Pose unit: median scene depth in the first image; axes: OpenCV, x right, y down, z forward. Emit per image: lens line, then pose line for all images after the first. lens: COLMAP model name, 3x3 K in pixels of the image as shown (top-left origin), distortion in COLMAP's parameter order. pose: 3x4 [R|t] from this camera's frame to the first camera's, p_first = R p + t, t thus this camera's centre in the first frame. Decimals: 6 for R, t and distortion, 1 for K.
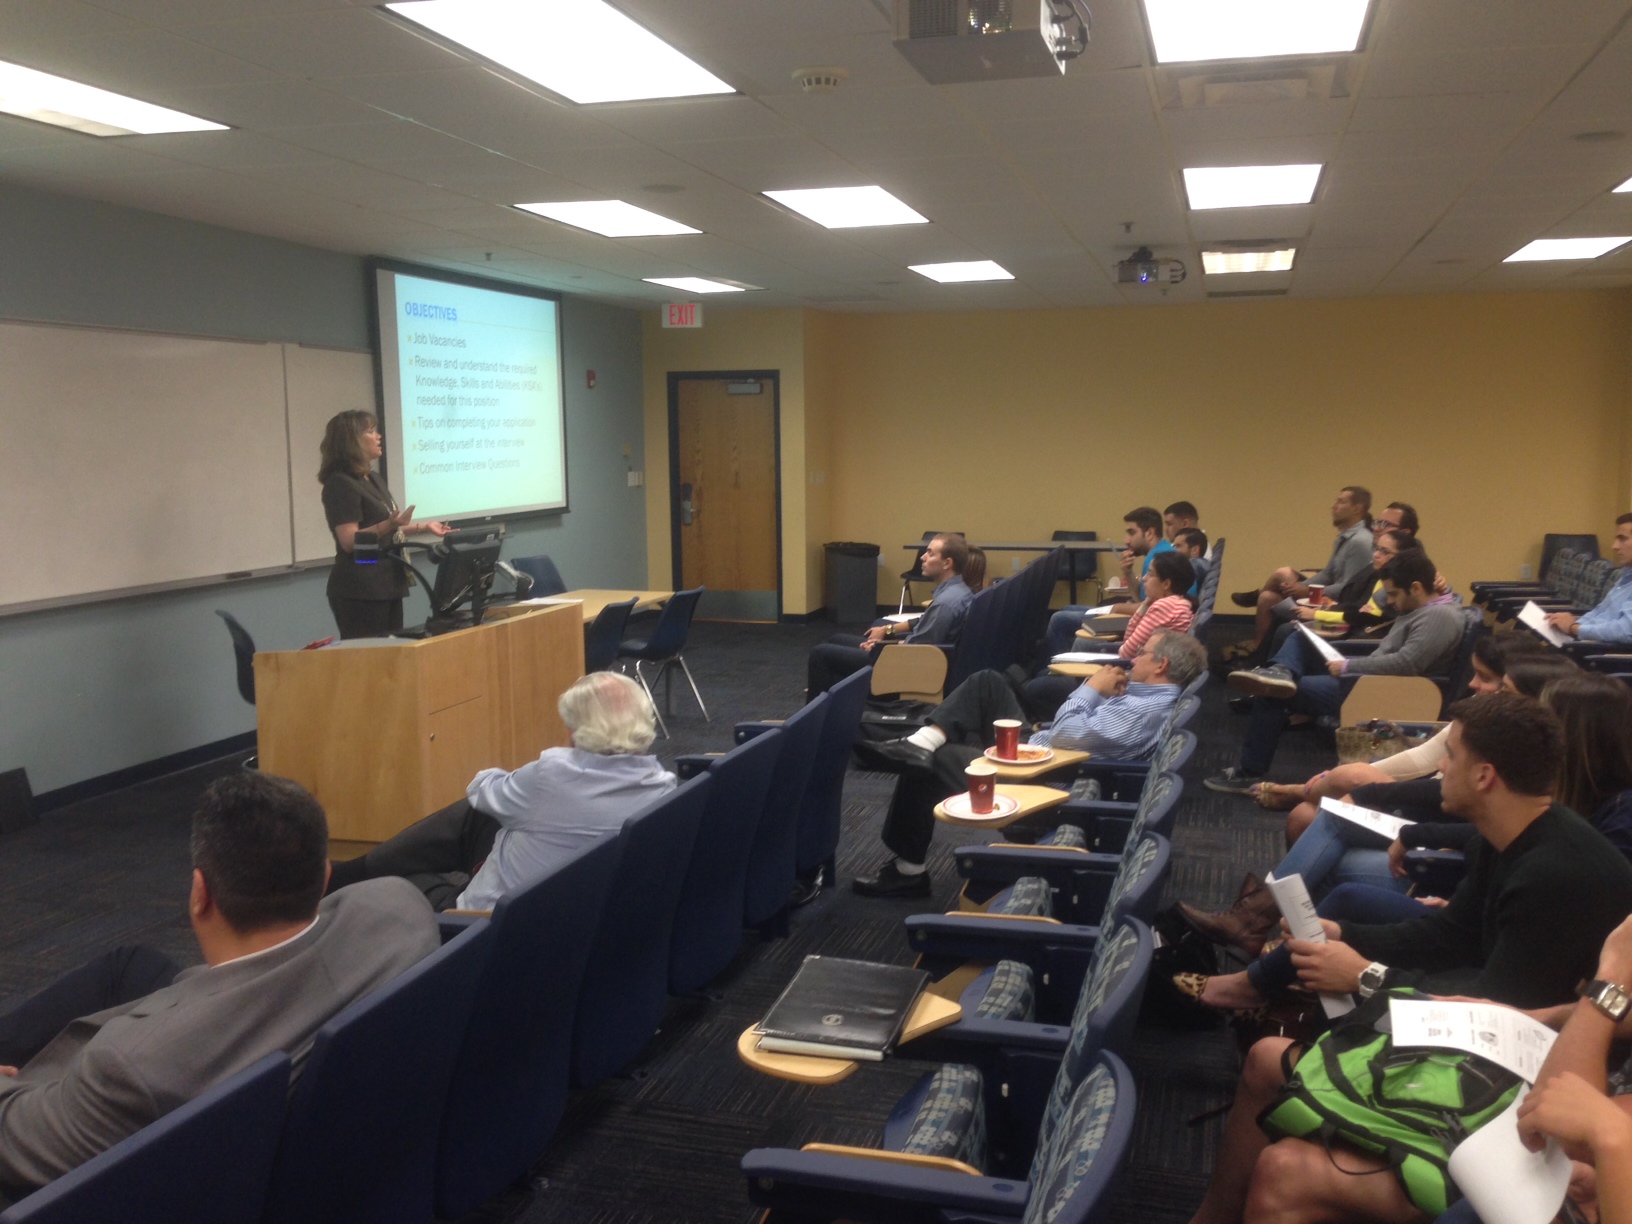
lens RADIAL K [[1482.5, 0, 830.3], [0, 1482.5, 614.1], [0, 0, 1]] dist [0.112922, -0.170230]
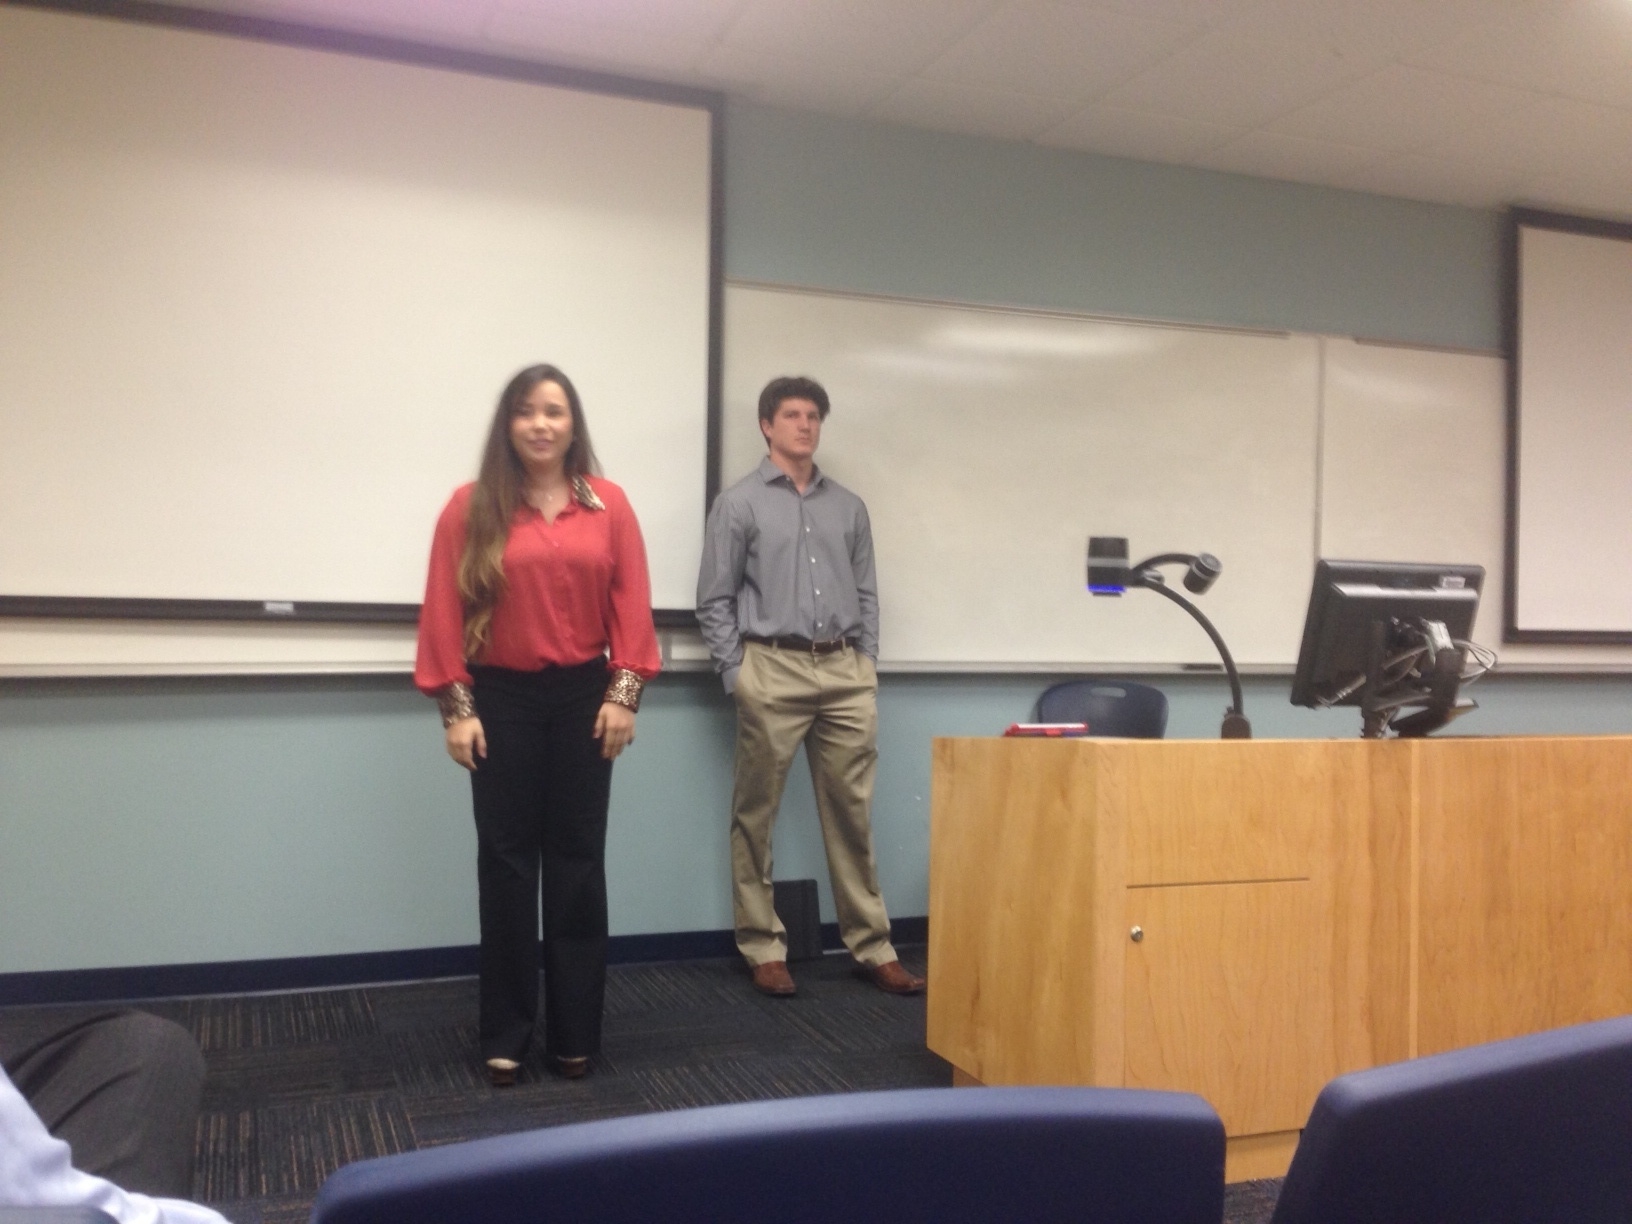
lens RADIAL K [[1502.5, 0, 812.1], [0, 1502.5, 603.3], [0, 0, 1]] dist [0.074477, -0.002595]
pose [[0.595948, 0.010098, -0.802959, 0.050397], [-0.118762, 0.990033, -0.075694, 0.017366], [0.794192, 0.140471, 0.591208, 0.427875]]
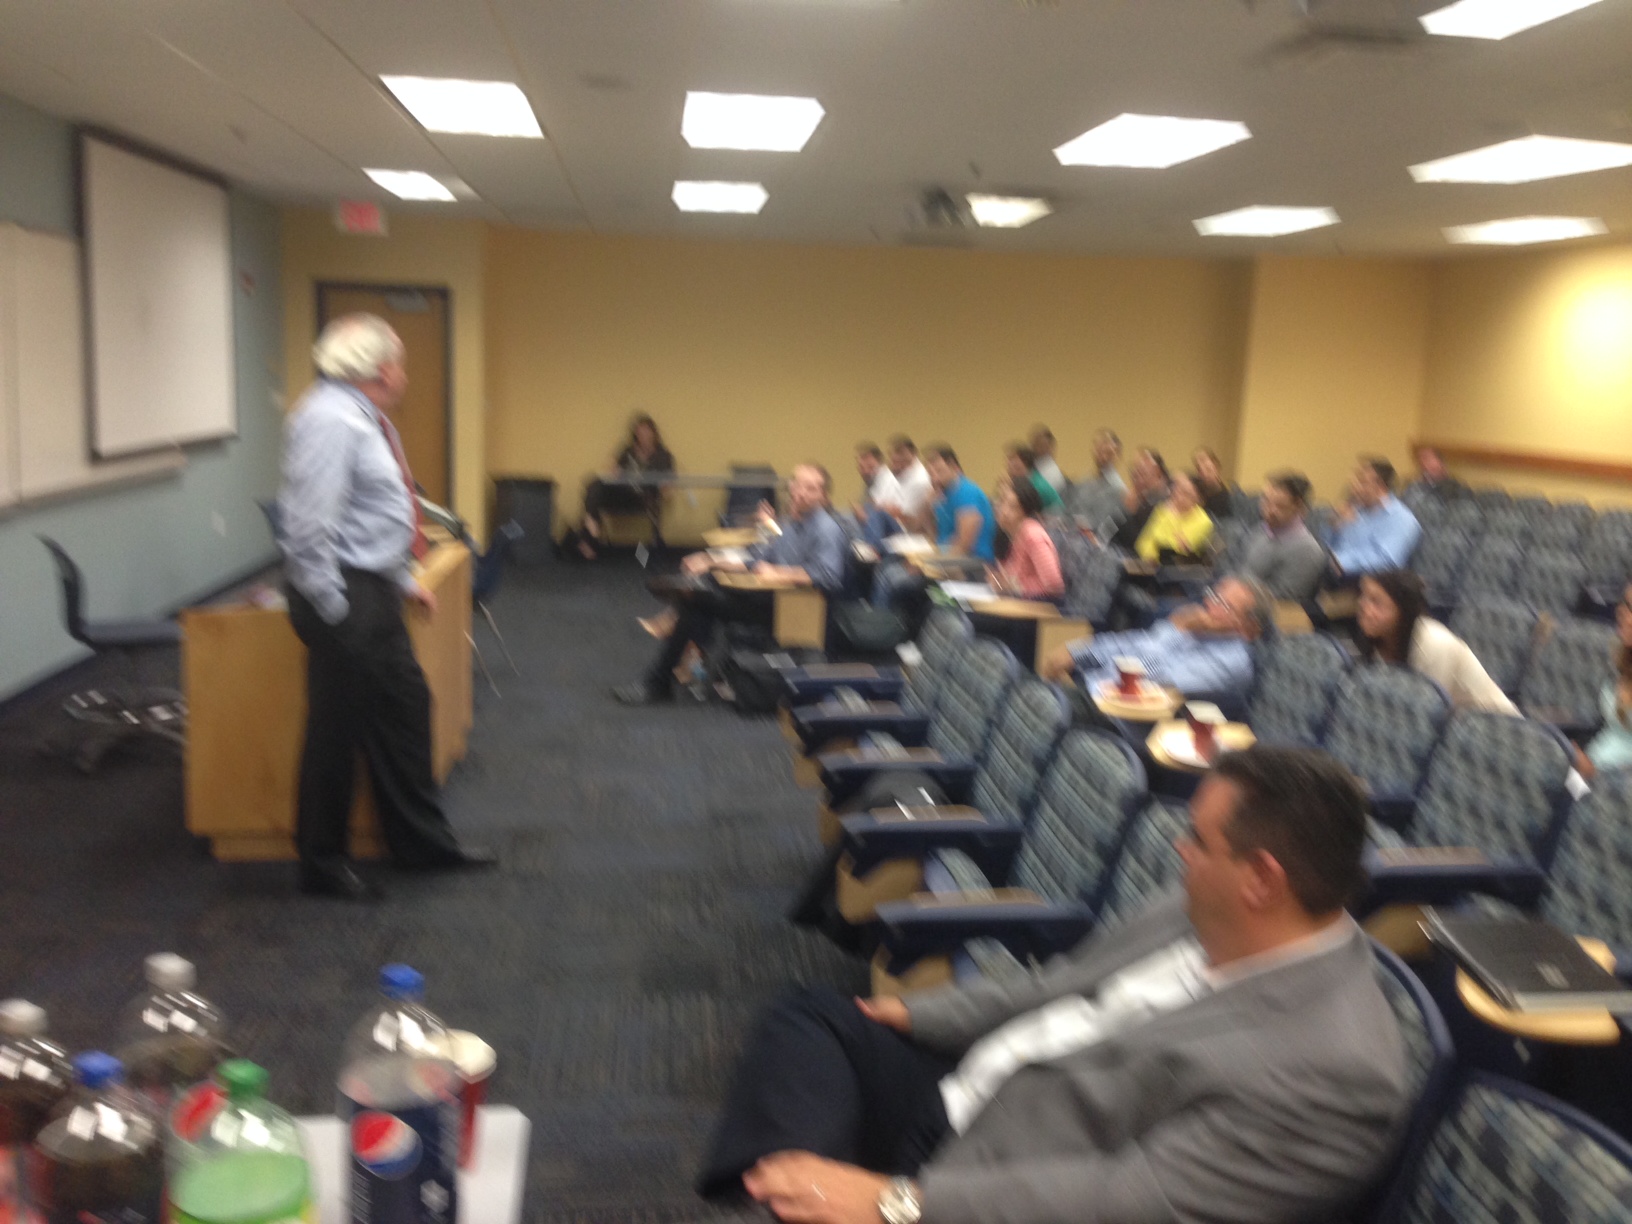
lens RADIAL K [[1482.5, 0, 830.3], [0, 1482.5, 614.1], [0, 0, 1]] dist [0.112922, -0.170230]
pose [[0.929202, -0.026373, 0.368631, -0.257135], [0.009179, 0.998790, 0.048318, -0.006934], [-0.369459, -0.041513, 0.928319, 0.080733]]
